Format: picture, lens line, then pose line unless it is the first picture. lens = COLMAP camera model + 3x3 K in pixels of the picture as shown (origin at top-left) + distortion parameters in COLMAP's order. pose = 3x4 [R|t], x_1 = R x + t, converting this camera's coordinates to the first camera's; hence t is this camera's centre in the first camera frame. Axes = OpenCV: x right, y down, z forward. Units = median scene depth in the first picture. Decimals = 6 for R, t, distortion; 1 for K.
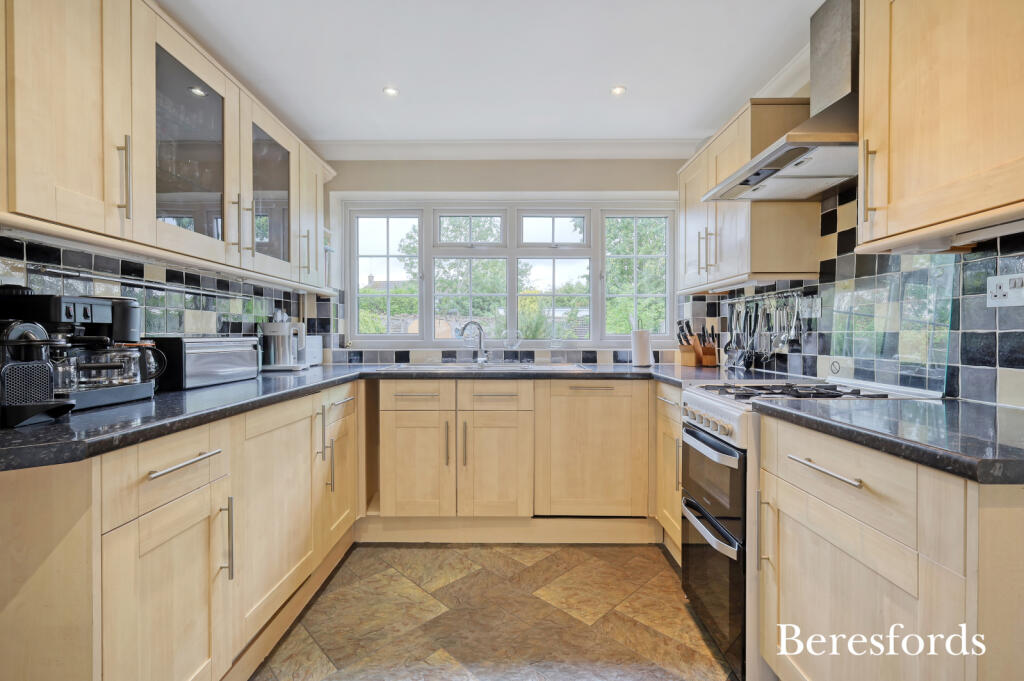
lens RADIAL K [[445.2, 0, 512.9], [0, 445.2, 339.2], [0, 0, 1]] dist [0.001578, -0.000320]
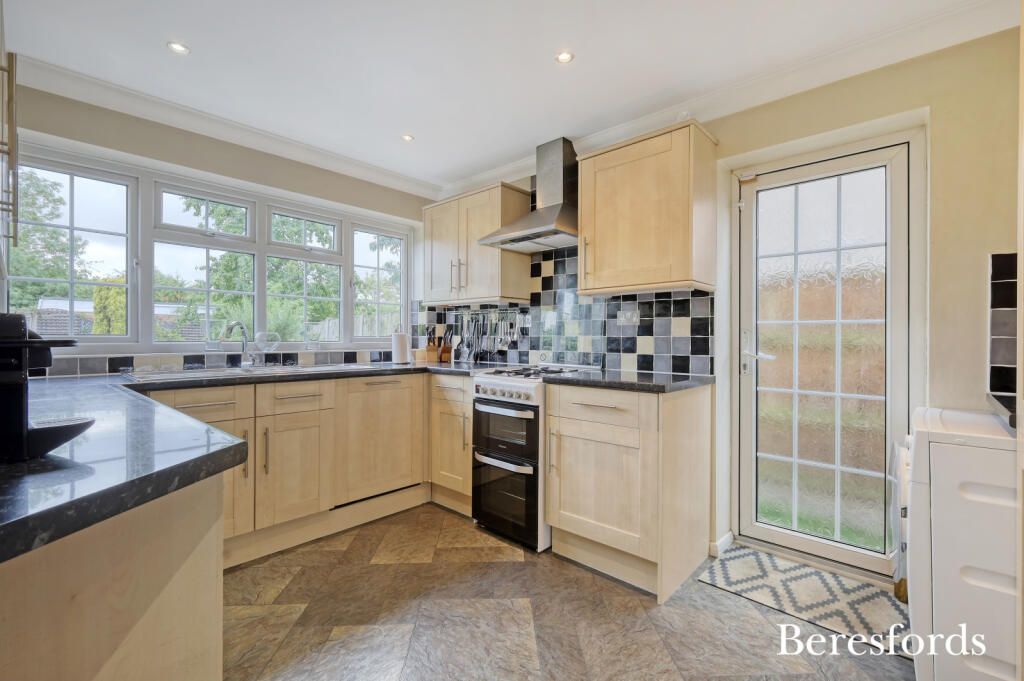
lens RADIAL K [[445.2, 0, 516.3], [0, 445.2, 339.2], [0, 0, 1]] dist [0.001578, -0.000320]
pose [[0.668400, 0.000984, 0.743802, -0.528306], [0.003688, 0.999982, -0.004638, 0.002114], [-0.743793, 0.005843, 0.668384, -0.043425]]
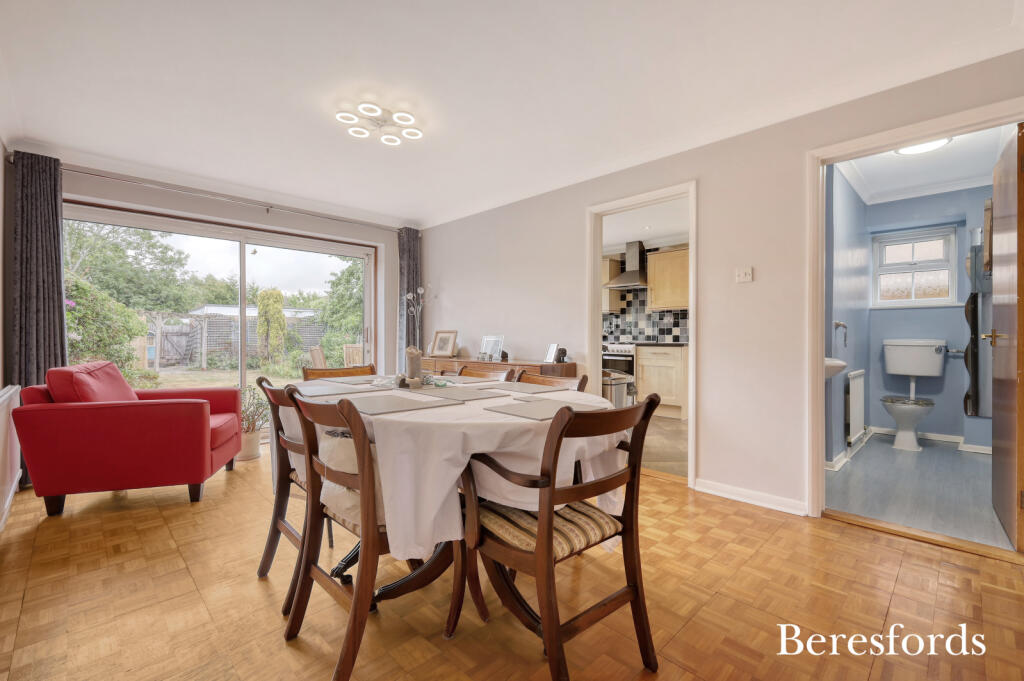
lens RADIAL K [[445.2, 0, 517.5], [0, 445.2, 340.6], [0, 0, 1]] dist [0.001578, -0.000320]
pose [[0.702006, -0.002903, 0.712165, -2.228318], [0.005635, 0.999983, -0.001478, 0.075485], [-0.712149, 0.005051, 0.702010, -0.815680]]
